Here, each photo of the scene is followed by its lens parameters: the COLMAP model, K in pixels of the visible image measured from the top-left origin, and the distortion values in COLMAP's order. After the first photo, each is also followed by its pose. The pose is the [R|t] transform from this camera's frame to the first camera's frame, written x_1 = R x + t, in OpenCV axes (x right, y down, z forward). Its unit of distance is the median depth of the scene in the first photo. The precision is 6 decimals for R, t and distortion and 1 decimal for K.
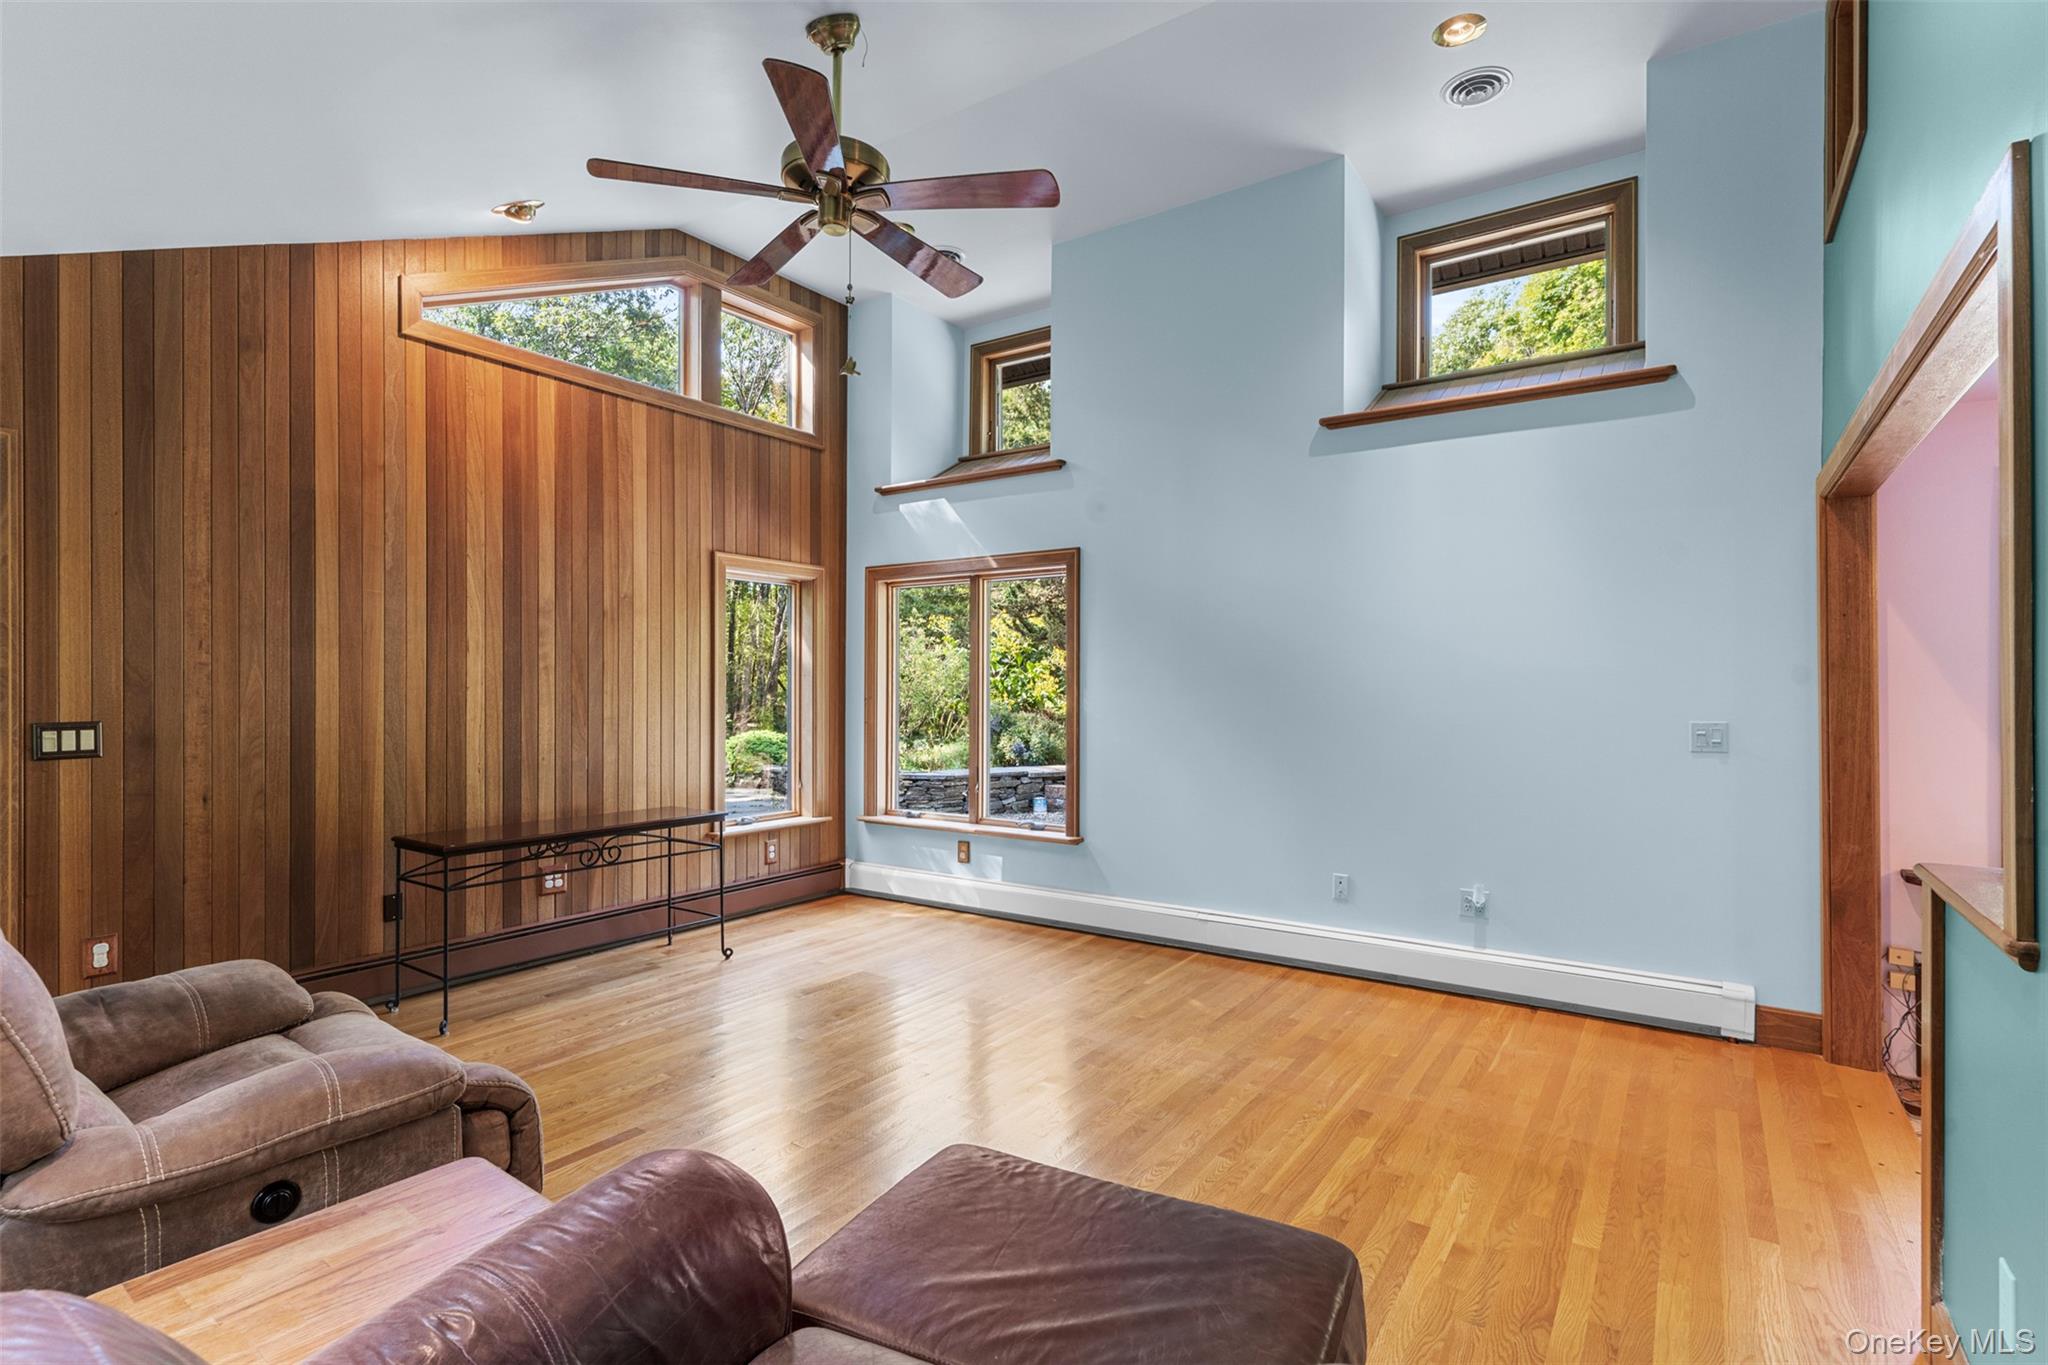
lens RADIAL K [[993.3, 0, 1024.0], [0, 993.3, 682.5], [0, 0, 1]] dist [0.000541, 0.000066]
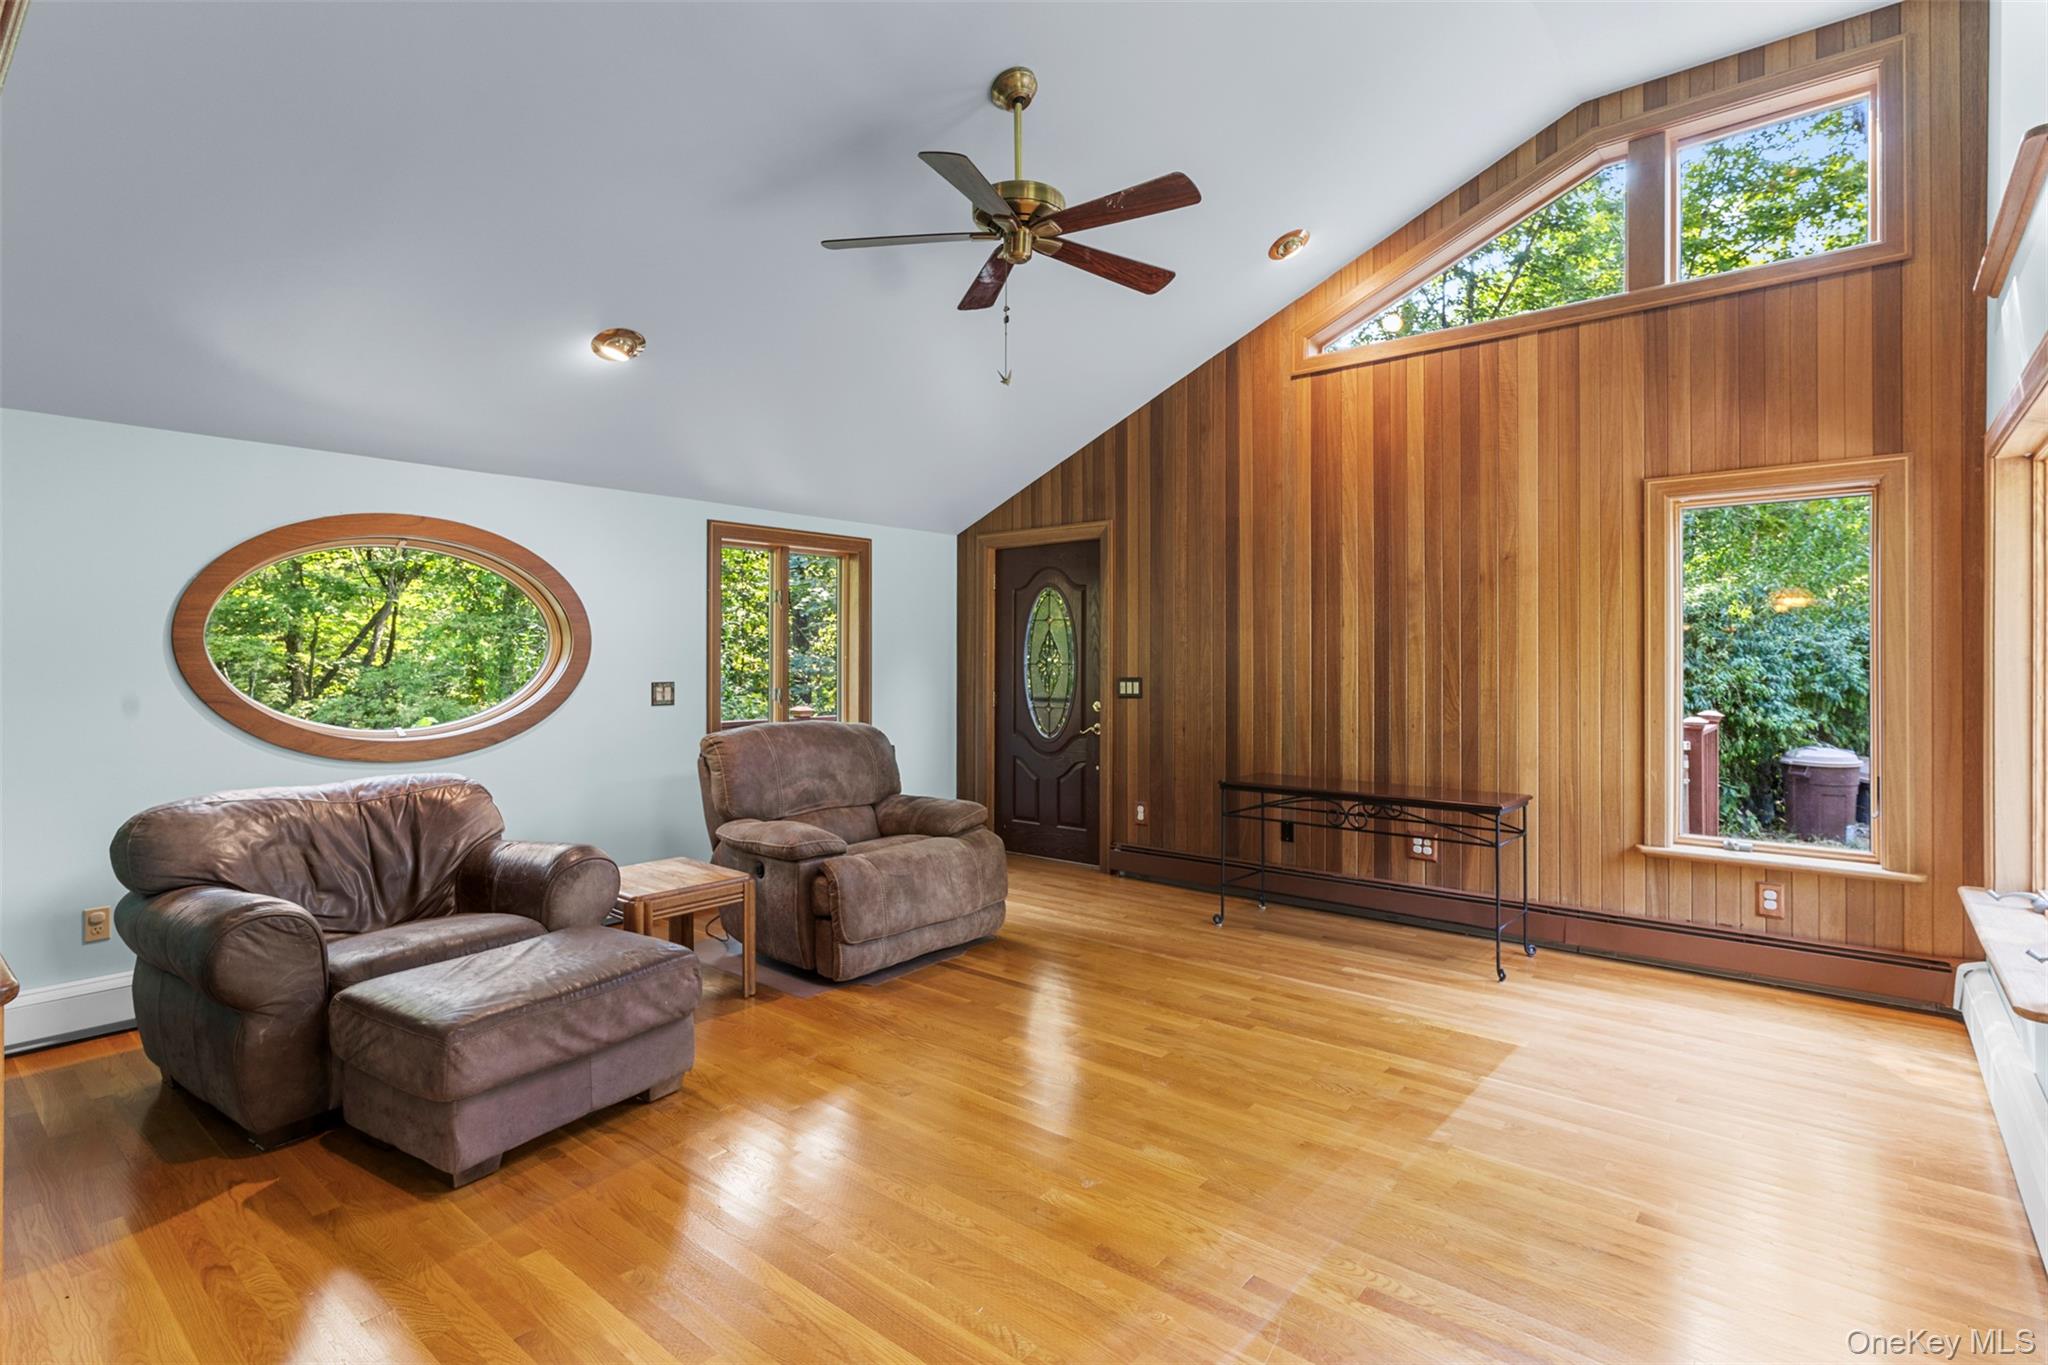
lens RADIAL K [[974.5, 0, 1023.8], [0, 974.5, 660.6], [0, 0, 1]] dist [-0.002476, -0.000610]
pose [[-0.091979, -0.005924, -0.995743, 0.593021], [0.000621, 0.999982, -0.006006, 0.014987], [0.995761, -0.001171, -0.091974, 0.727595]]
